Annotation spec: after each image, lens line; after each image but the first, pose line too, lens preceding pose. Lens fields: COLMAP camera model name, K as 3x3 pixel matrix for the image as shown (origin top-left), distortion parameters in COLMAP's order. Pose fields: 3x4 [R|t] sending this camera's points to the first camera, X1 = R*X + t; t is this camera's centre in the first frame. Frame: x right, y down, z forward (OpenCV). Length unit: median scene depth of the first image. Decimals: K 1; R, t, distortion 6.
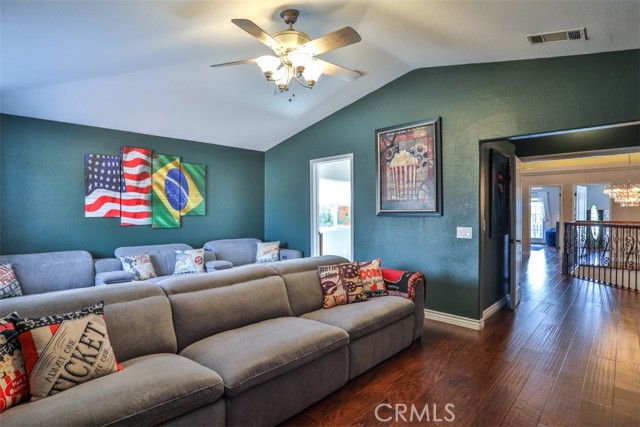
lens RADIAL K [[325.2, 0, 317.3], [0, 325.2, 212.4], [0, 0, 1]] dist [-0.042282, 0.001794]
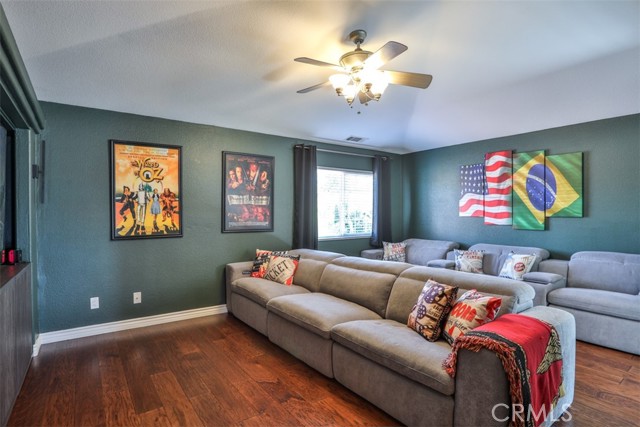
lens RADIAL K [[325.2, 0, 317.3], [0, 325.2, 212.4], [0, 0, 1]] dist [-0.042282, 0.001794]
pose [[-0.144119, 0.004702, -0.989549, 0.572521], [-0.001218, 0.999987, 0.004929, -0.005687], [0.989560, 0.001916, -0.144112, 0.562063]]
